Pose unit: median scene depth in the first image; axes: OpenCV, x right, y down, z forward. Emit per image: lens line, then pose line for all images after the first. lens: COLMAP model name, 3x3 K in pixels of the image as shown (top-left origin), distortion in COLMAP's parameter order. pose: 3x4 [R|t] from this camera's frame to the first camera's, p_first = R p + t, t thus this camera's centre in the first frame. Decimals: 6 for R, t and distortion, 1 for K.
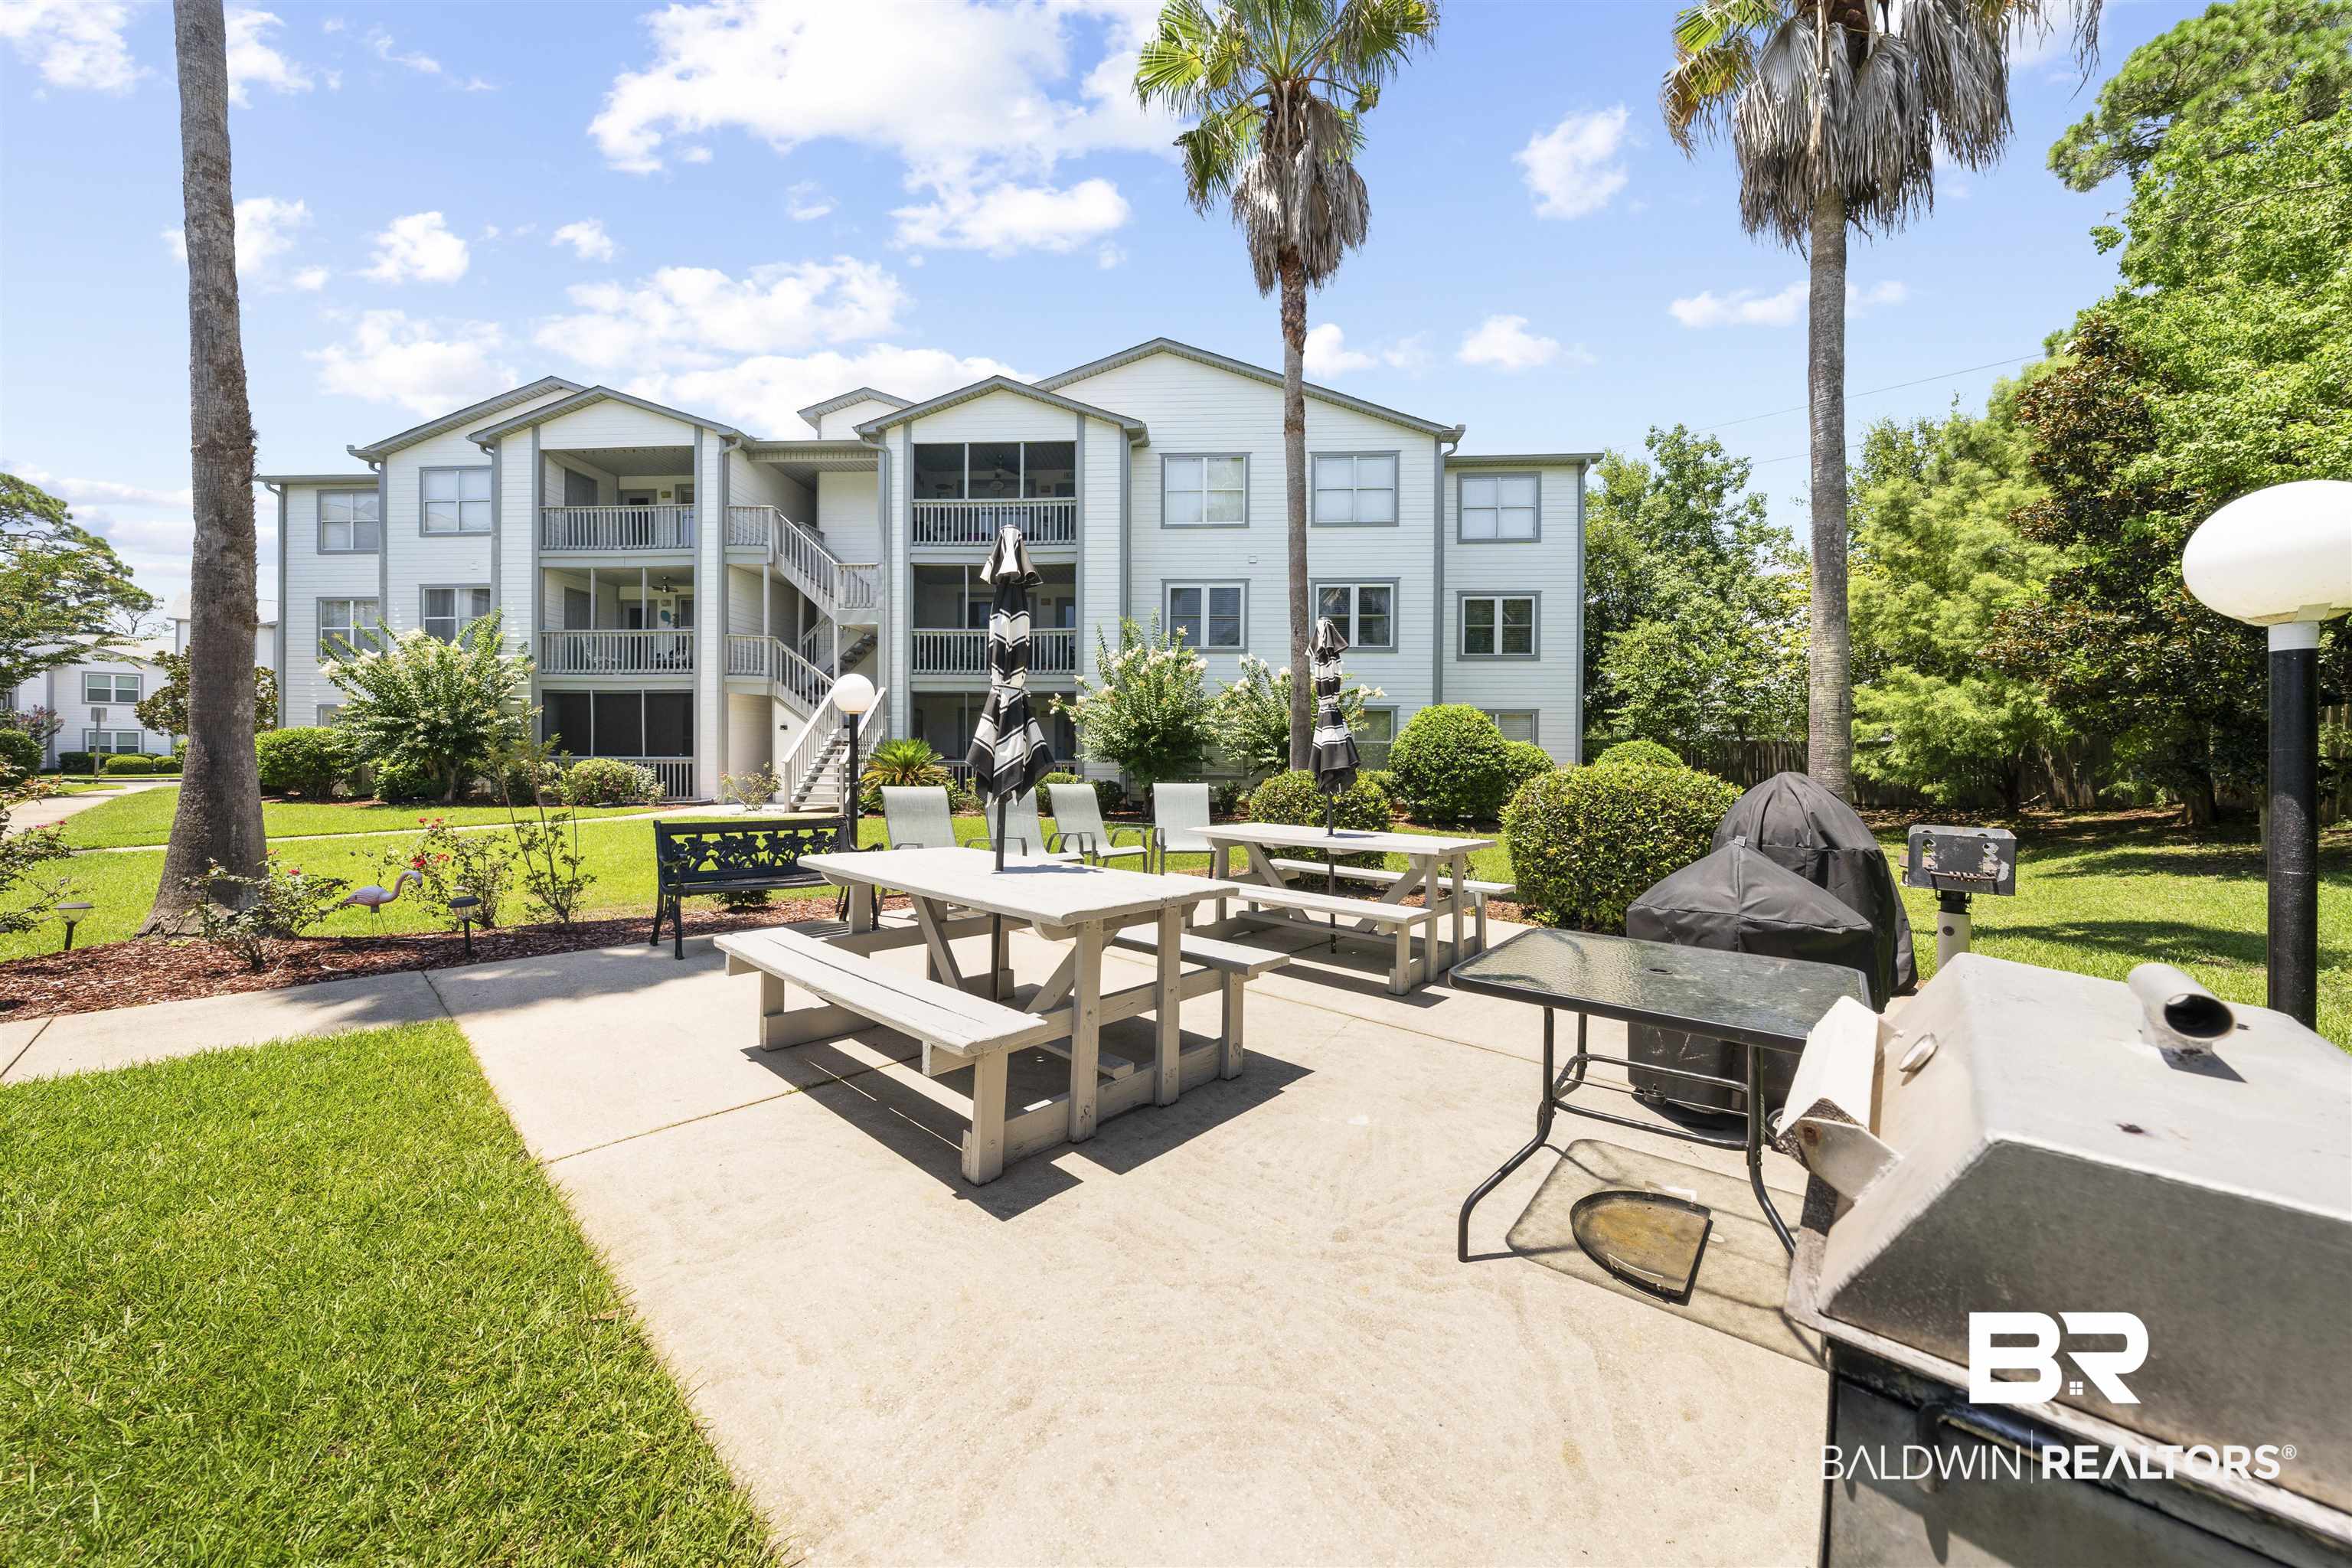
lens RADIAL K [[810.9, 0, 1171.8], [0, 810.9, 779.9], [0, 0, 1]] dist [-0.005335, 0.000079]
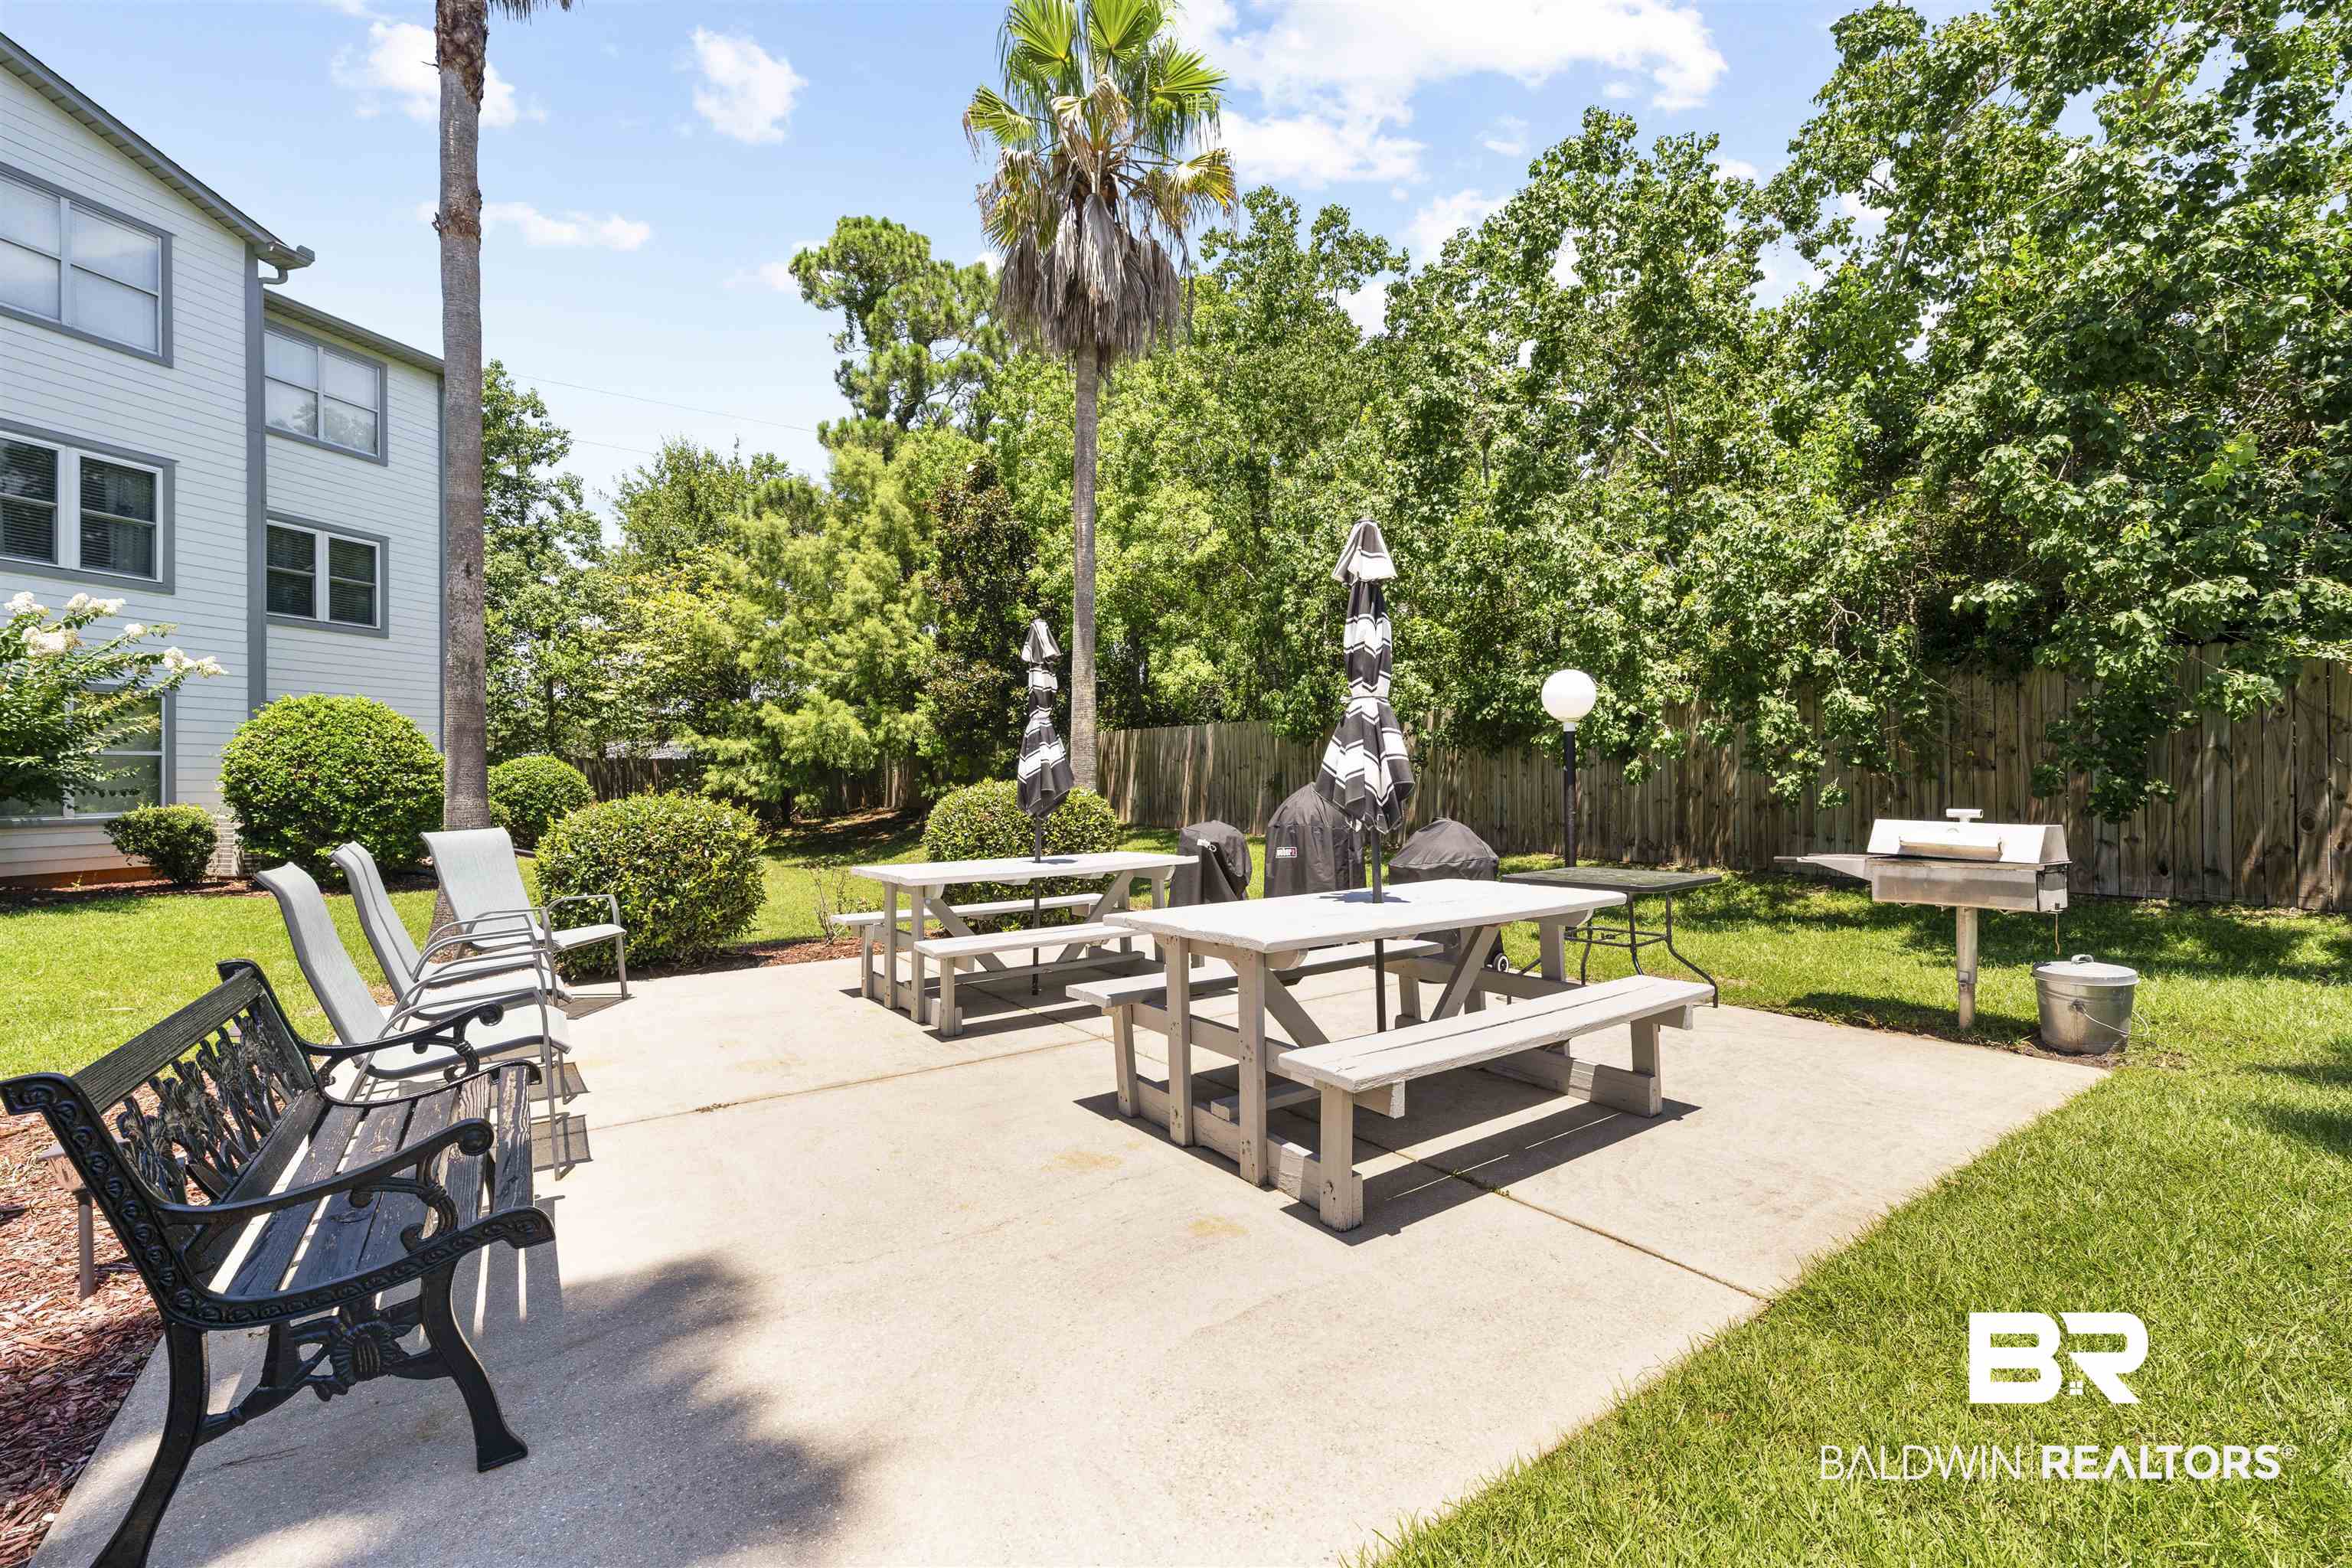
lens RADIAL K [[996.3, 0, 1176.0], [0, 996.3, 784.0], [0, 0, 1]] dist [0.001652, 0.000193]
pose [[0.208625, -0.015897, 0.977866, -0.257324], [0.035707, 0.999325, 0.008628, -0.007130], [-0.977344, 0.033116, 0.209052, 0.188073]]
